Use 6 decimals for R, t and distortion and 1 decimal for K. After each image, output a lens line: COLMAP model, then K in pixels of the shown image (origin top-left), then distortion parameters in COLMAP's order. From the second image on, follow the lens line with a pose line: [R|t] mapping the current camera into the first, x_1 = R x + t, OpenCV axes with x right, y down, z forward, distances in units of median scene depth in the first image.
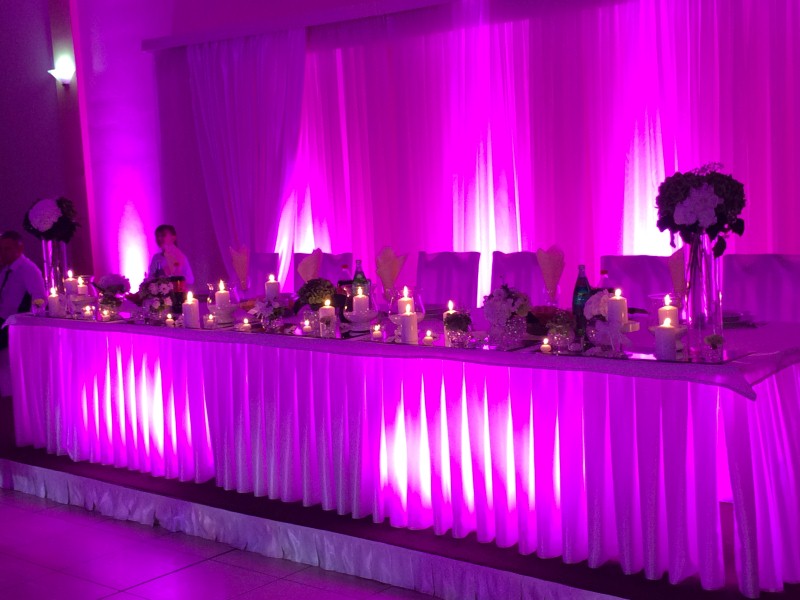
lens RADIAL K [[1177.3, 0, 400.0], [0, 1177.3, 300.0], [0, 0, 1]] dist [0.036065, 0.094803]
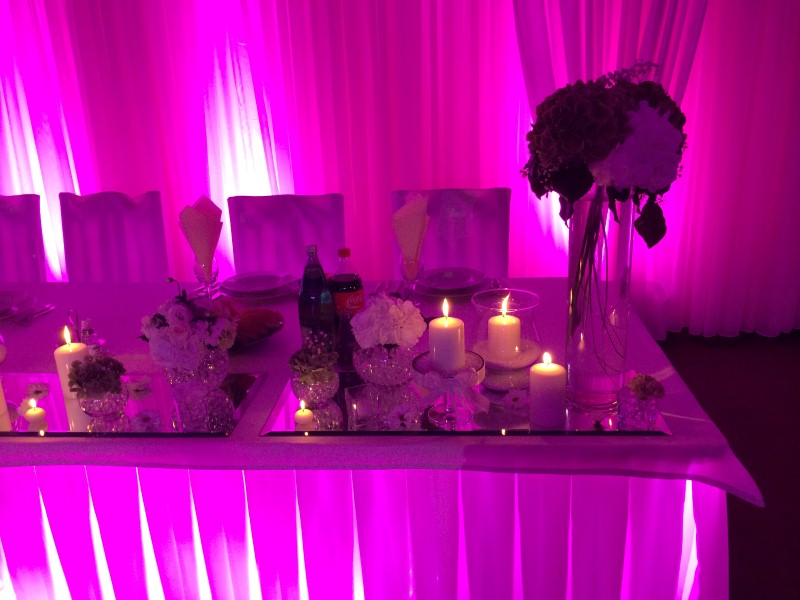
lens RADIAL K [[687.3, 0, 400.0], [0, 687.3, 300.0], [0, 0, 1]] dist [0.077726, -0.102240]
pose [[0.808006, -0.160033, 0.567024, -0.010603], [0.055831, 0.978871, 0.196710, -0.059989], [-0.586523, -0.127286, 0.799868, 0.602417]]
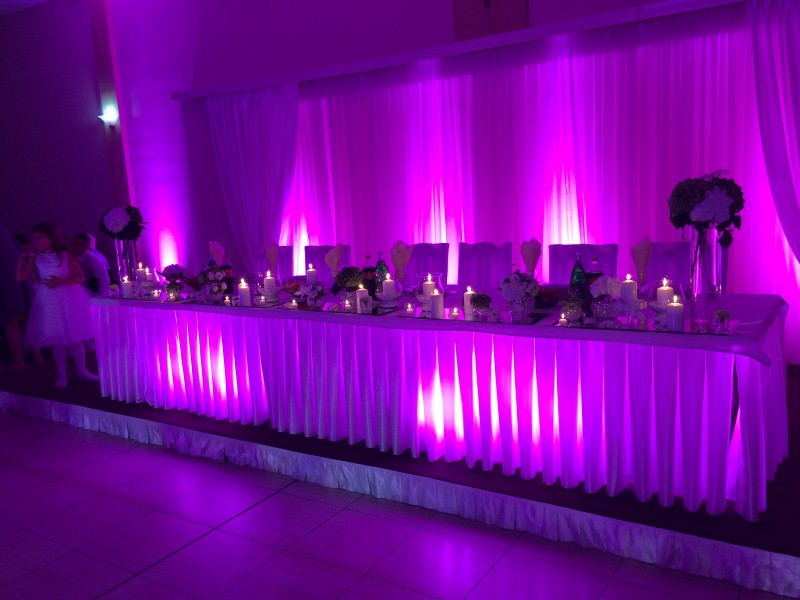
lens RADIAL K [[687.3, 0, 400.0], [0, 687.3, 300.0], [0, 0, 1]] dist [0.077726, -0.102240]
pose [[0.990045, -0.028348, 0.137864, -0.123974], [0.021741, 0.998552, 0.049199, -0.018493], [-0.139059, -0.045712, 0.989228, 0.246402]]
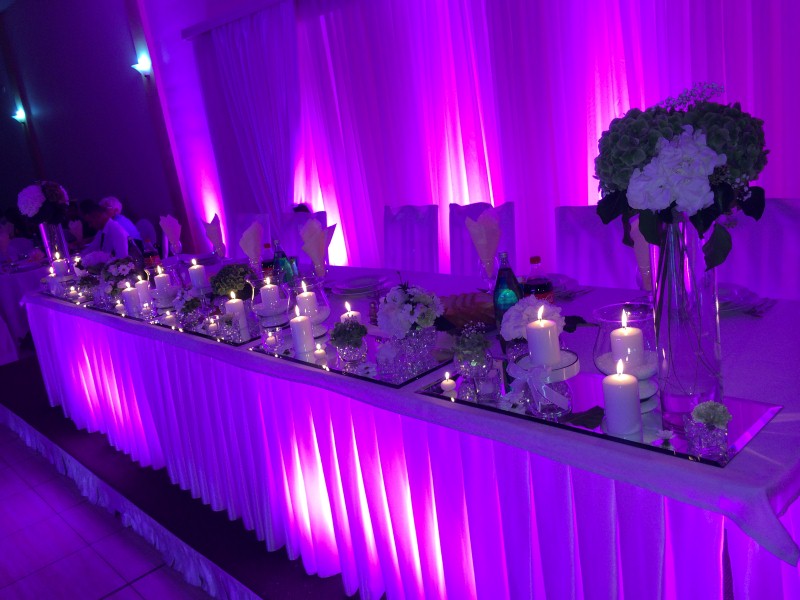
lens RADIAL K [[687.3, 0, 400.0], [0, 687.3, 300.0], [0, 0, 1]] dist [0.077726, -0.102240]
pose [[0.990267, -0.064410, -0.123384, 0.123657], [0.082165, 0.986059, 0.144698, -0.058378], [0.112344, -0.153427, 0.981753, 0.501658]]
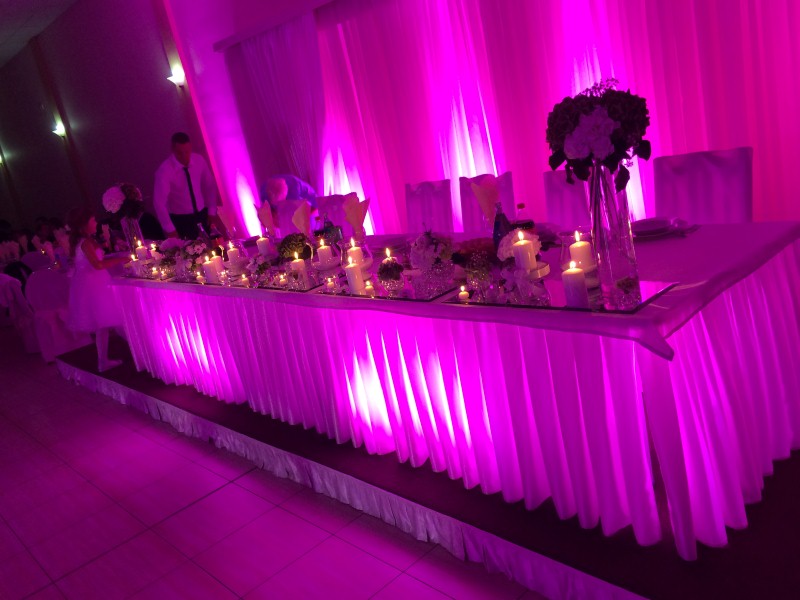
lens RADIAL K [[687.3, 0, 400.0], [0, 687.3, 300.0], [0, 0, 1]] dist [0.077726, -0.102240]
pose [[0.980484, -0.124002, -0.152559, 0.132382], [0.147793, 0.976632, 0.156036, -0.045696], [0.129645, -0.175538, 0.975899, 0.347857]]
